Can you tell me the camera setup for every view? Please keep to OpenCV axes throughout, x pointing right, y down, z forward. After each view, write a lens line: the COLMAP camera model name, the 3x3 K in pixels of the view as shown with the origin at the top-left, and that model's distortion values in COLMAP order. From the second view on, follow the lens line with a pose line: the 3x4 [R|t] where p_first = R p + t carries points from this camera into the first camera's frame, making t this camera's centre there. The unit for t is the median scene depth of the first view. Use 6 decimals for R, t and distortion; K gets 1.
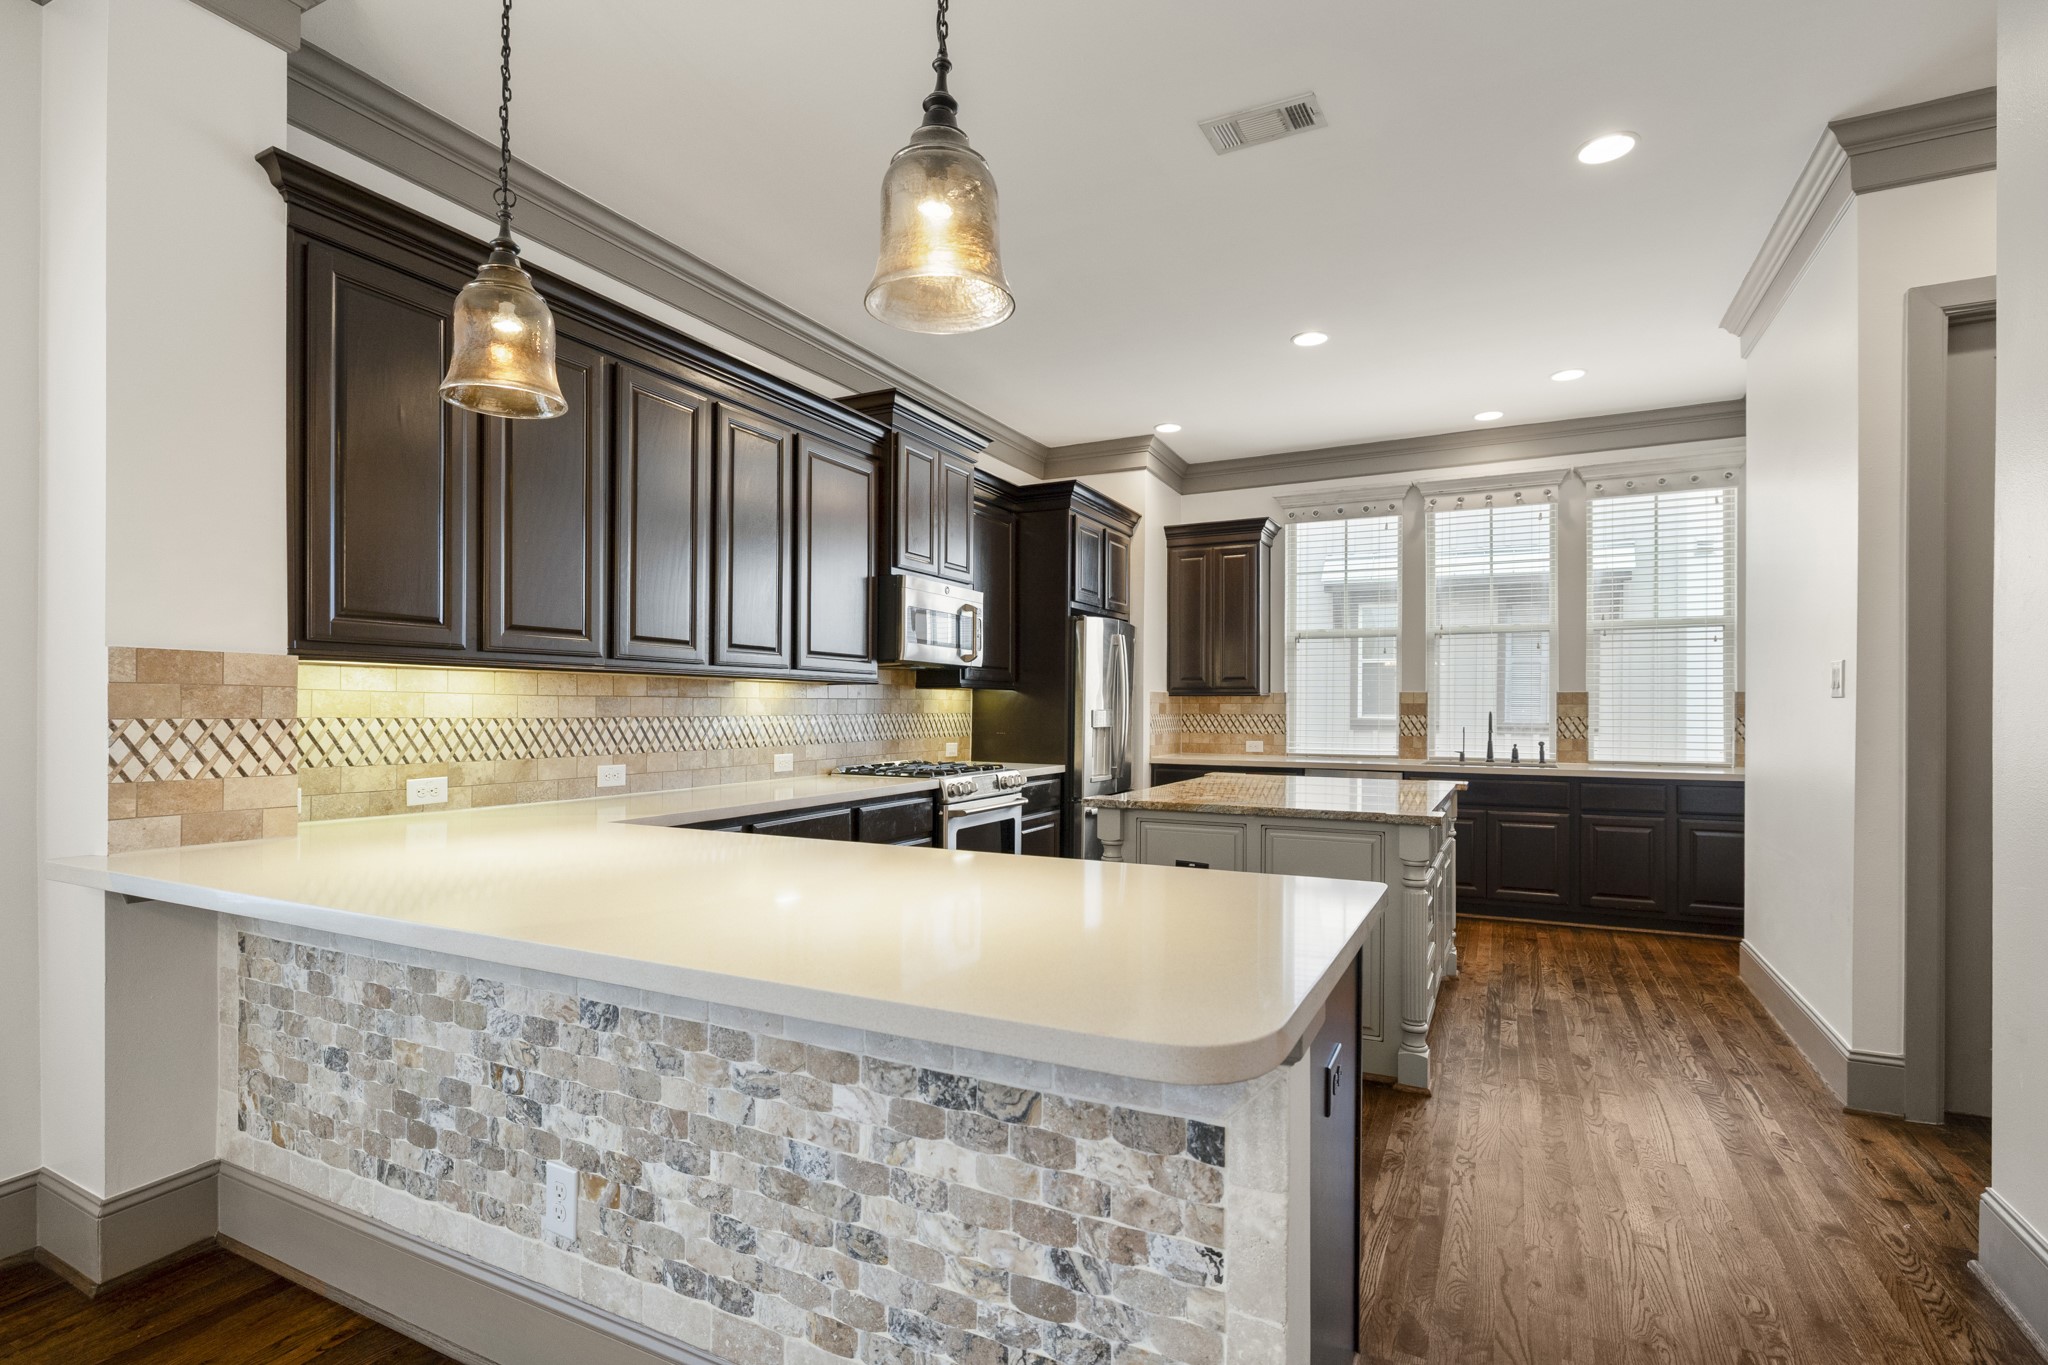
lens RADIAL K [[969.4, 0, 1024.8], [0, 969.4, 699.3], [0, 0, 1]] dist [0.000304, 0.000685]
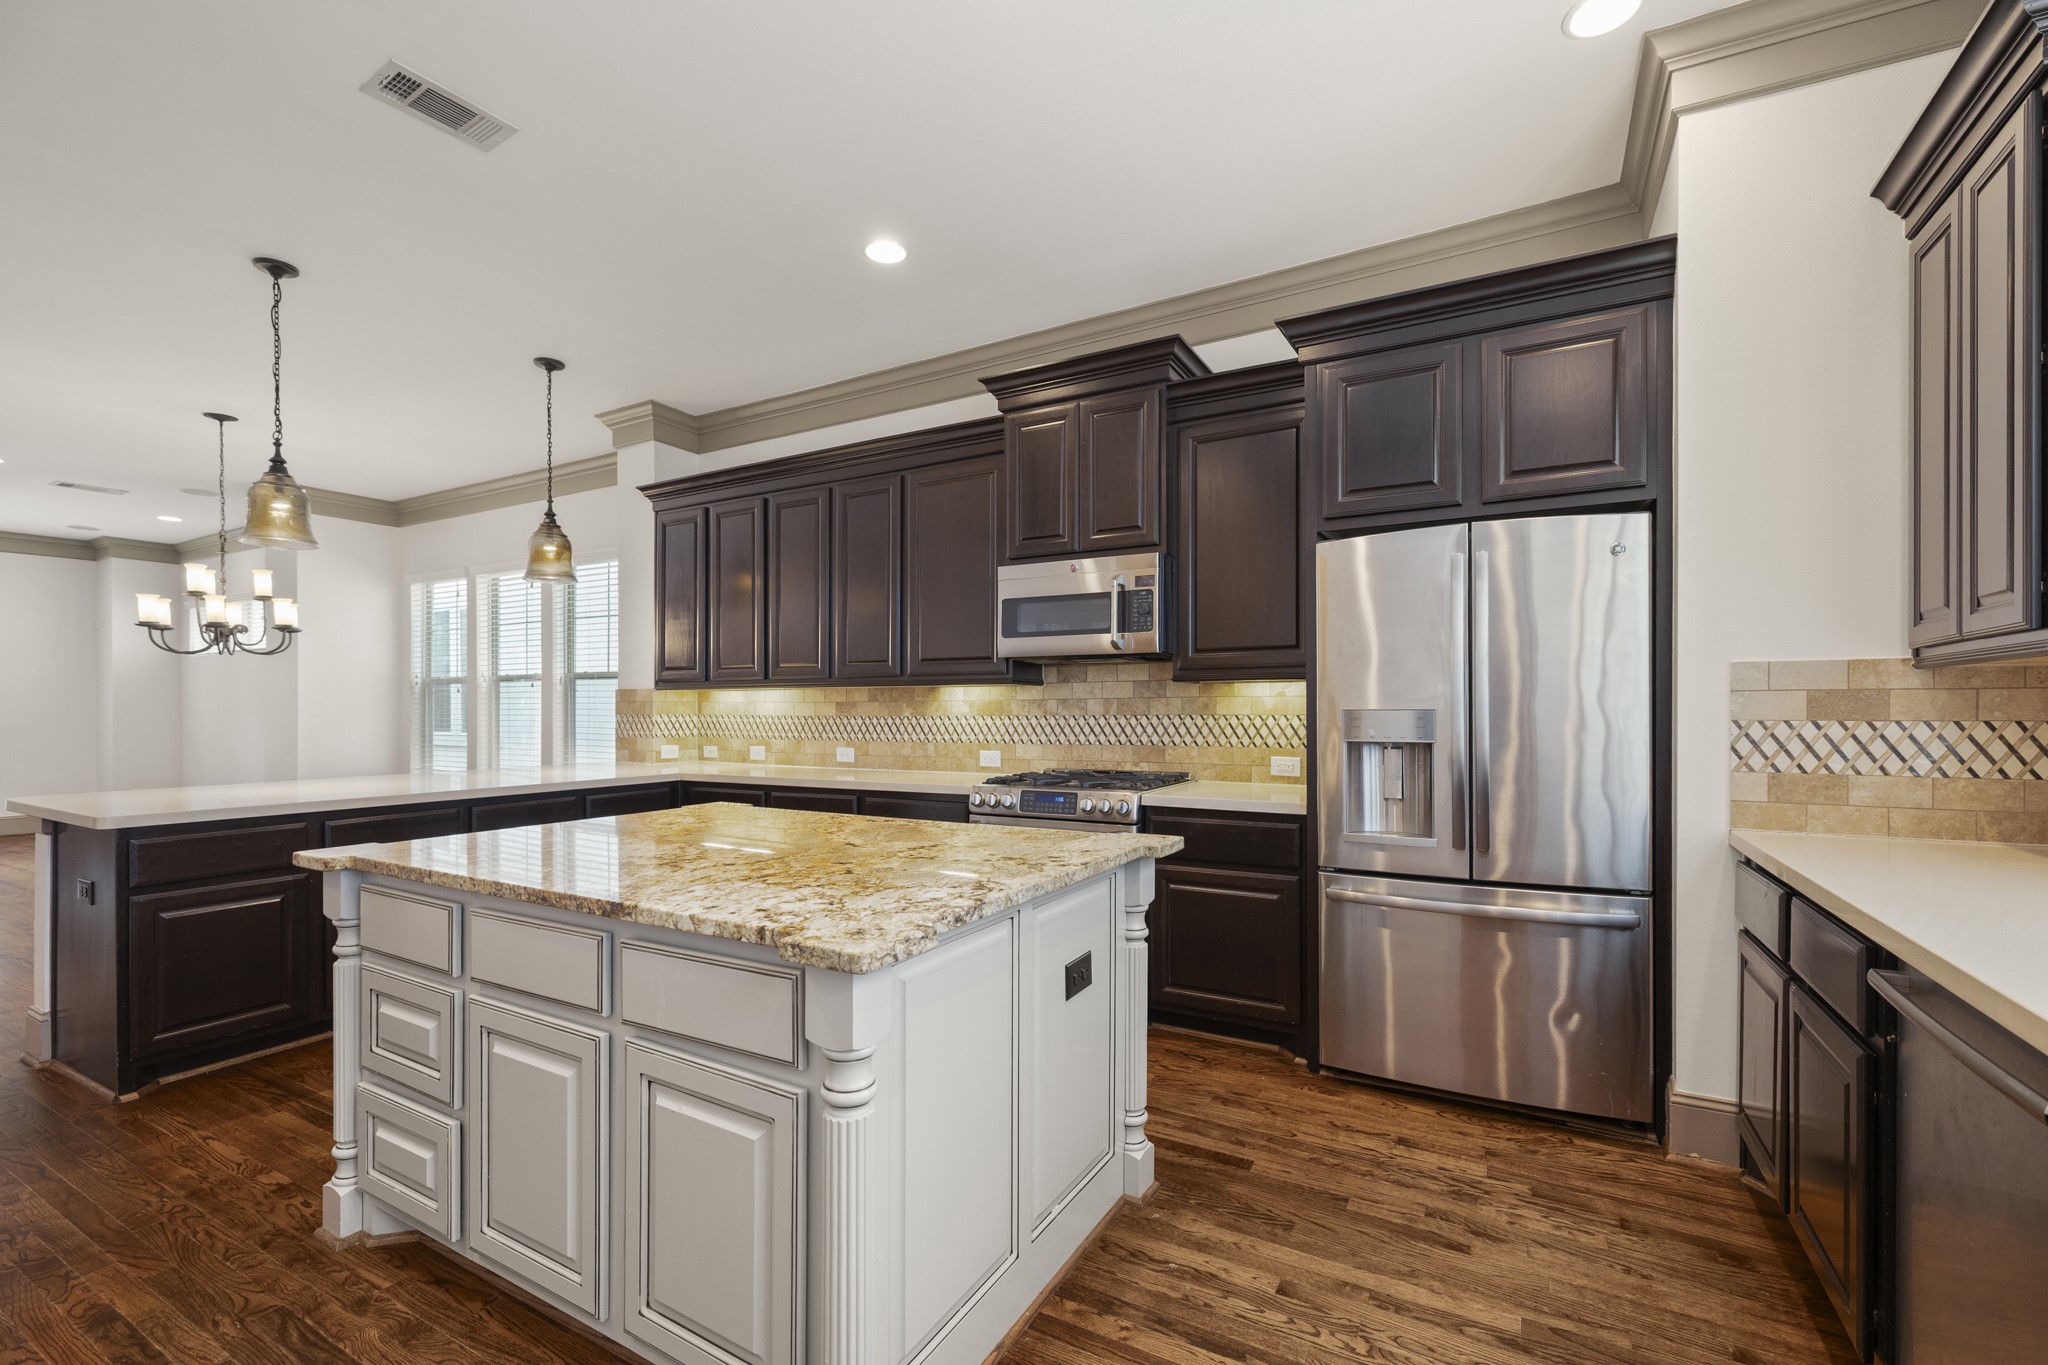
lens RADIAL K [[866.4, 0, 1022.7], [0, 866.4, 702.6], [0, 0, 1]] dist [0.000169, 0.000348]
pose [[-0.053172, -0.009905, -0.998536, 0.581913], [0.012410, 0.999867, -0.010579, 0.009981], [0.998508, -0.012954, -0.053042, 0.866103]]
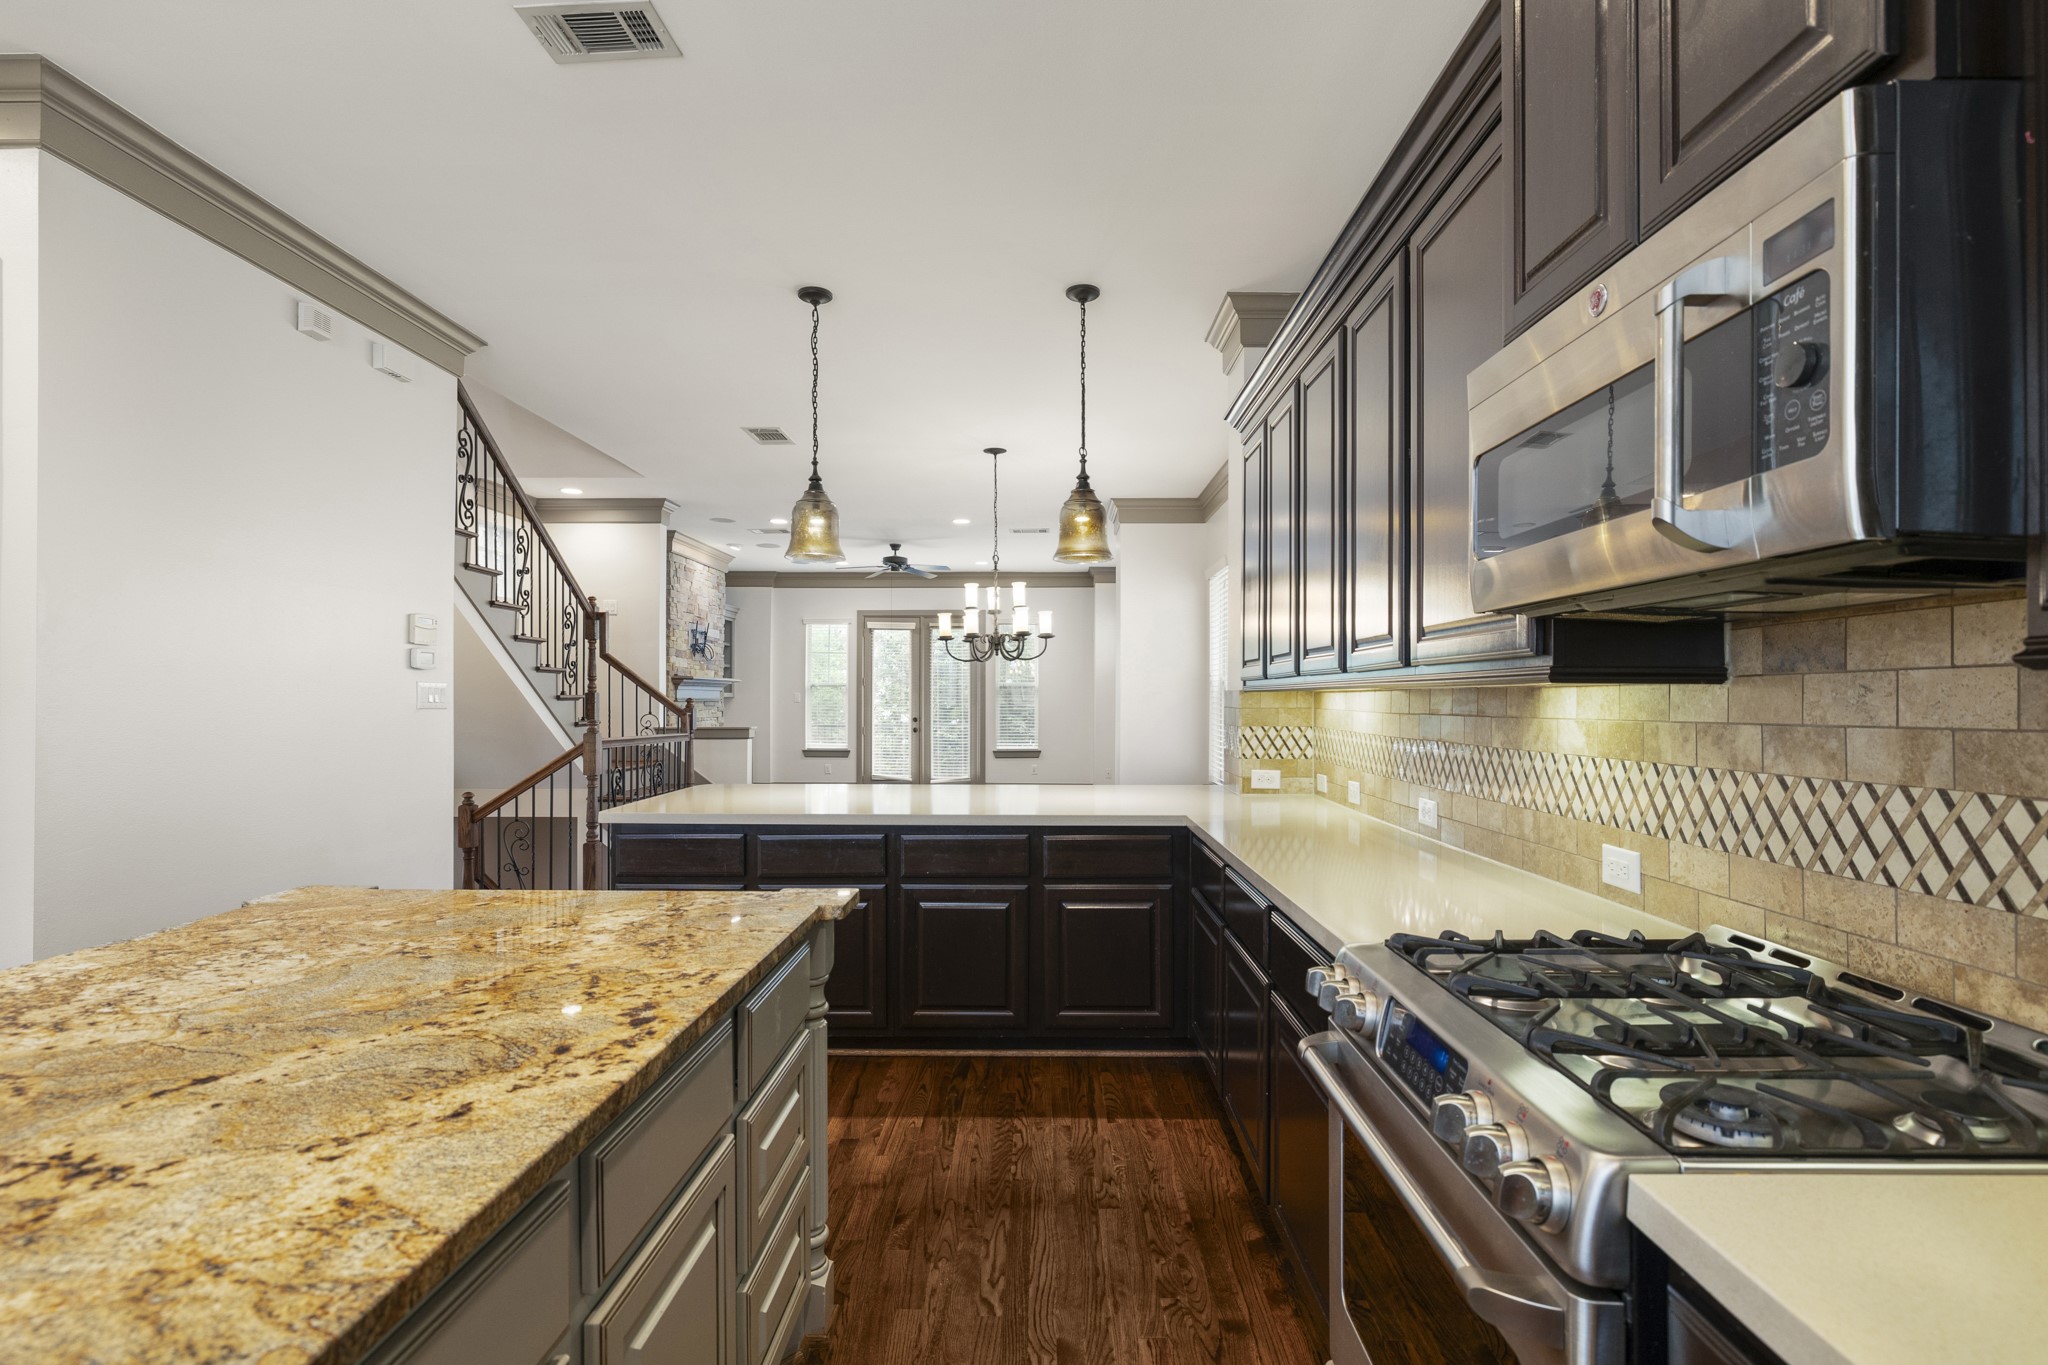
lens RADIAL K [[944.4, 0, 1031.4], [0, 944.4, 690.8], [0, 0, 1]] dist [-0.000396, 0.000063]
pose [[-0.900612, -0.008193, -0.434546, 0.139251], [0.000627, 0.999797, -0.020150, -0.004678], [0.434623, -0.018420, -0.900424, 1.008161]]
